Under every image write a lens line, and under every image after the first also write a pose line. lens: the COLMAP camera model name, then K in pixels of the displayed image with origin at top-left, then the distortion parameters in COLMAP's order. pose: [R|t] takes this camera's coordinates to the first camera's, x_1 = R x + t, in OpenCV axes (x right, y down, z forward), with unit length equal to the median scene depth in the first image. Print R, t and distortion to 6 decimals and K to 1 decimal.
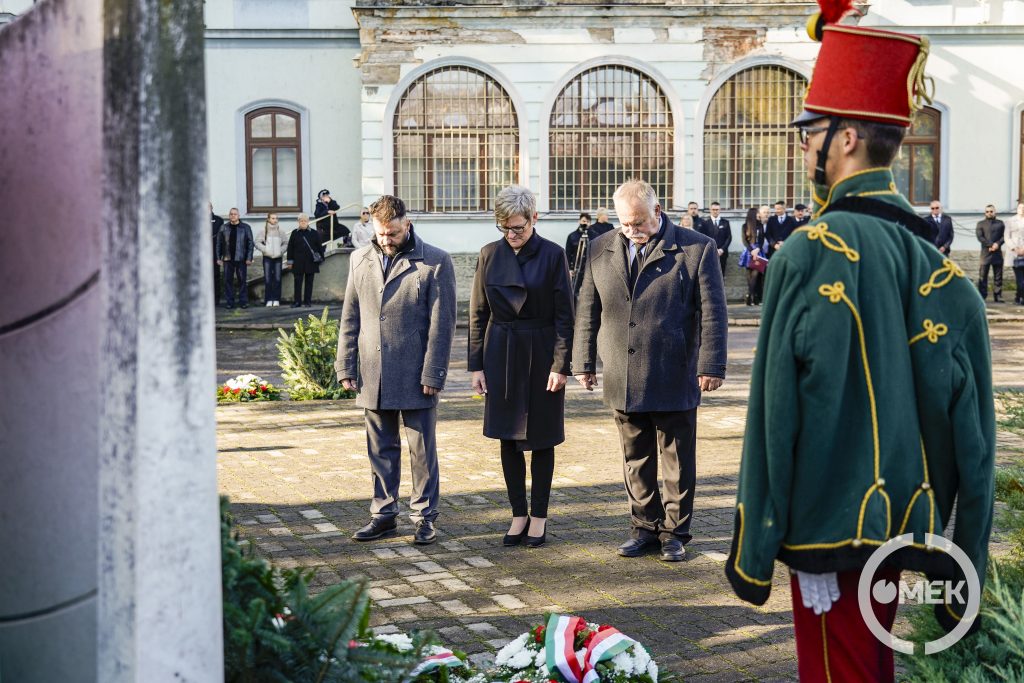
lens RADIAL K [[1469.0, 0, 512.0], [0, 1469.0, 341.5], [0, 0, 1]] dist [0.010121, 0.009698]
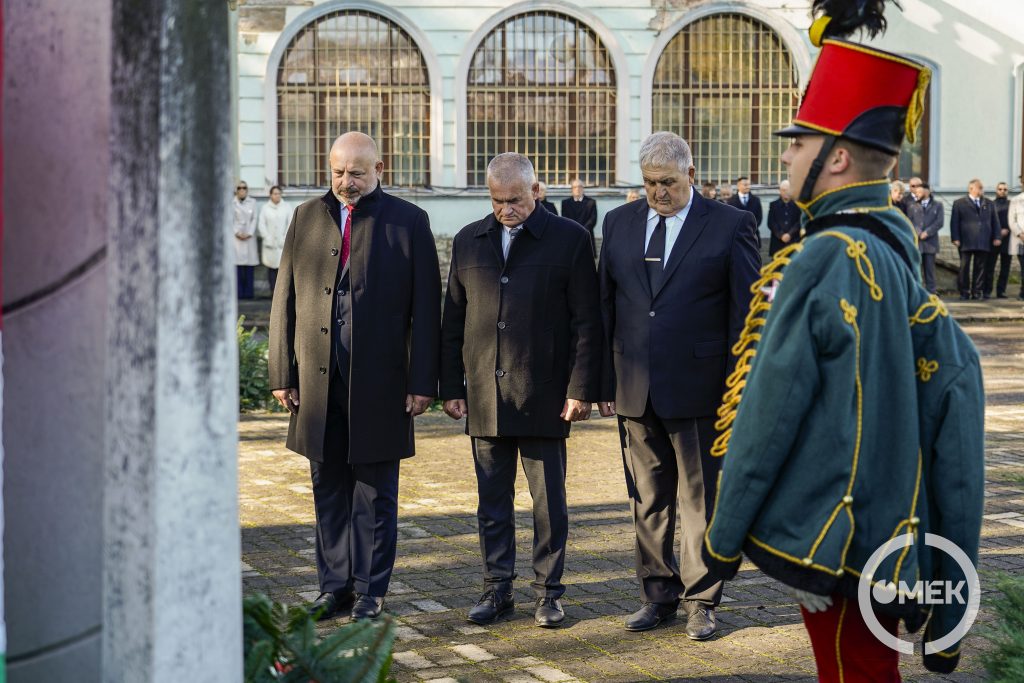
lens RADIAL K [[1783.1, 0, 512.0], [0, 1783.1, 341.5], [0, 0, 1]] dist [0.006308, -0.044998]
pose [[0.998143, -0.000215, 0.060912, -0.053934], [0.000349, 0.999998, -0.002186, 0.003335], [-0.060911, 0.002203, 0.998141, -0.016209]]
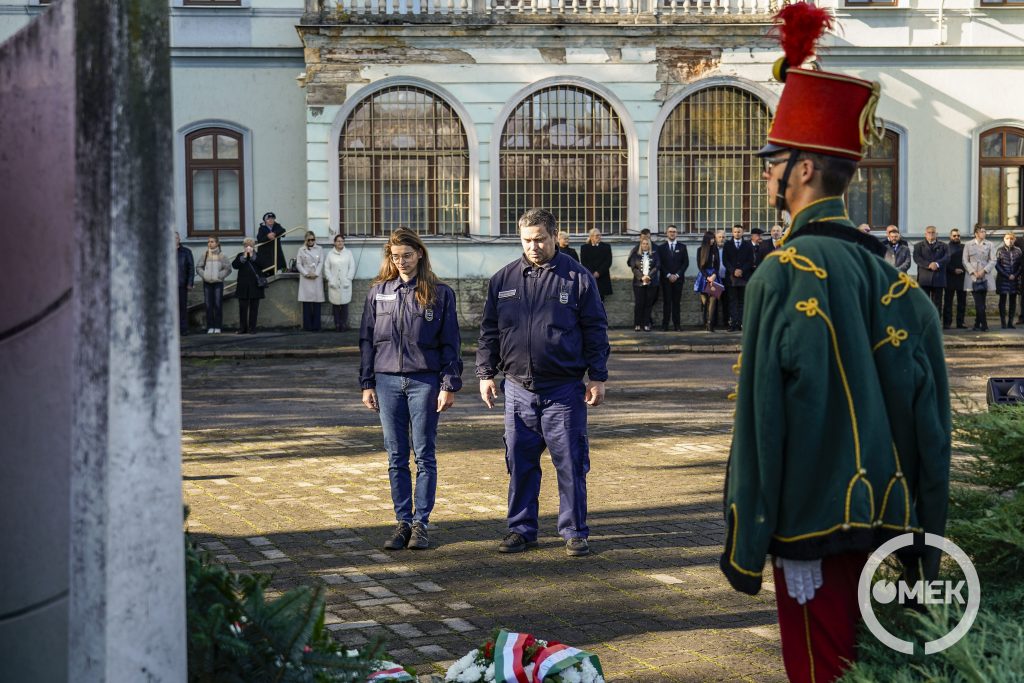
lens RADIAL K [[1529.3, 0, 512.0], [0, 1529.3, 341.5], [0, 0, 1]] dist [-0.001362, 0.064920]
pose [[0.999470, -0.002295, 0.032487, 0.000862], [0.002917, 0.999814, -0.019082, 0.005862], [-0.032437, 0.019167, 0.999290, -0.056394]]
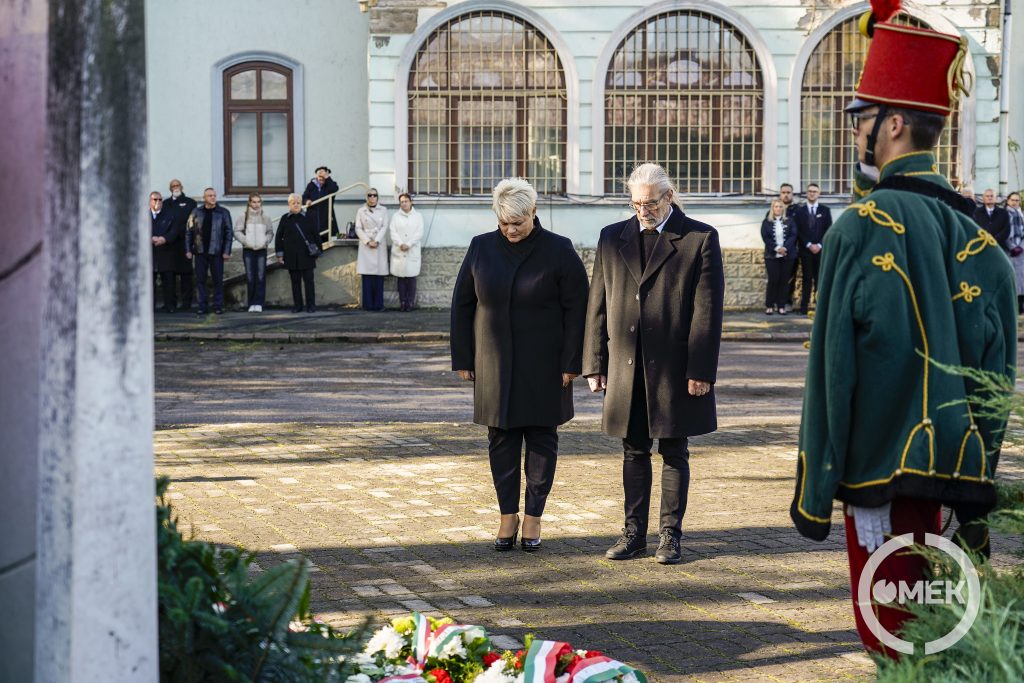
lens RADIAL K [[1919.2, 0, 512.0], [0, 1919.2, 341.5], [0, 0, 1]] dist [0.003214, -0.038900]
pose [[0.999467, 0.008816, -0.031423, 0.046115], [-0.009202, 0.999884, -0.012146, 0.017378], [0.031313, 0.012429, 0.999432, -0.167802]]
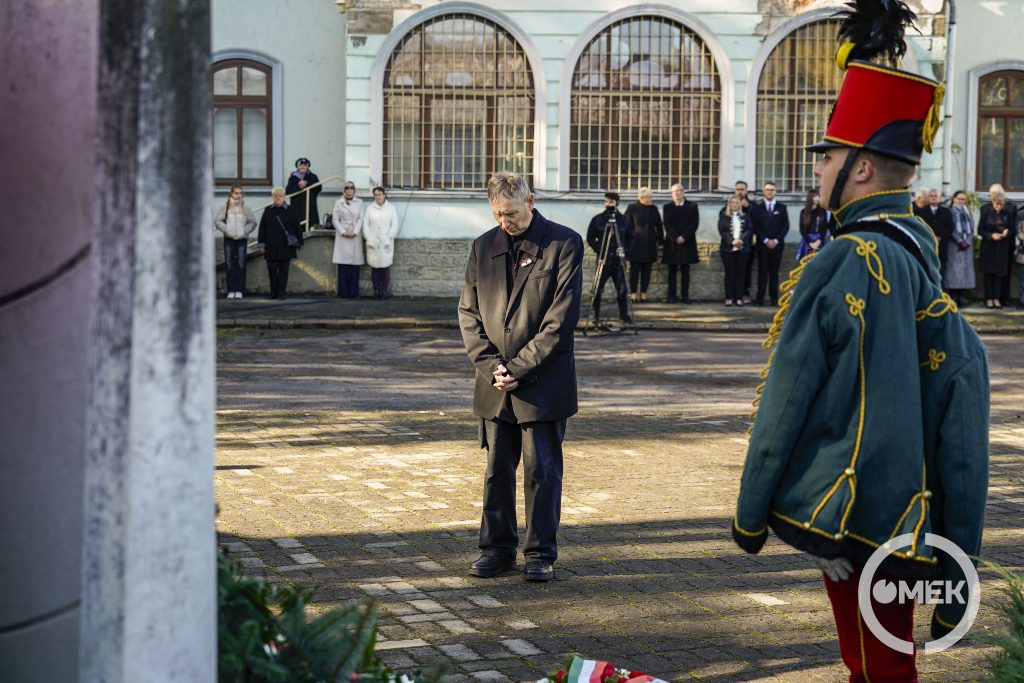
lens RADIAL K [[1783.1, 0, 512.0], [0, 1783.1, 341.5], [0, 0, 1]] dist [0.006308, -0.044998]
pose [[0.999822, 0.018465, -0.003837, -0.008638], [-0.018478, 0.999824, -0.003330, 0.004612], [0.003774, 0.003400, 0.999987, -0.042898]]
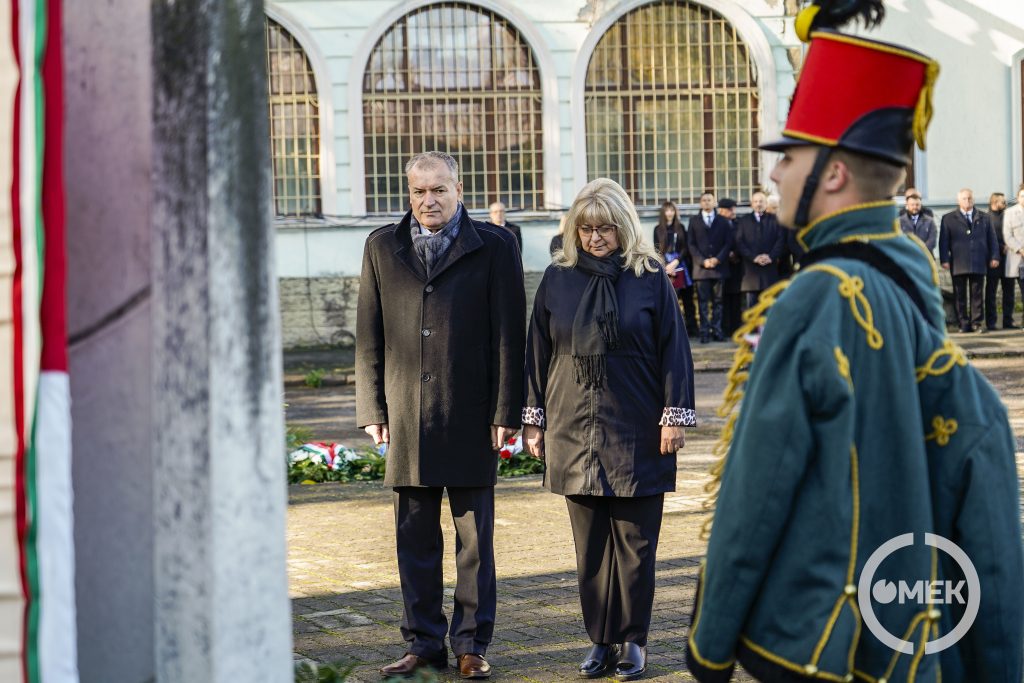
lens RADIAL K [[2189.4, 0, 512.0], [0, 2189.4, 341.5], [0, 0, 1]] dist [-0.032411, -0.092808]
pose [[0.993617, -0.027858, 0.109314, -0.104537], [0.031161, 0.999105, -0.028619, 0.010277], [-0.108419, 0.031842, 0.993595, -0.111614]]
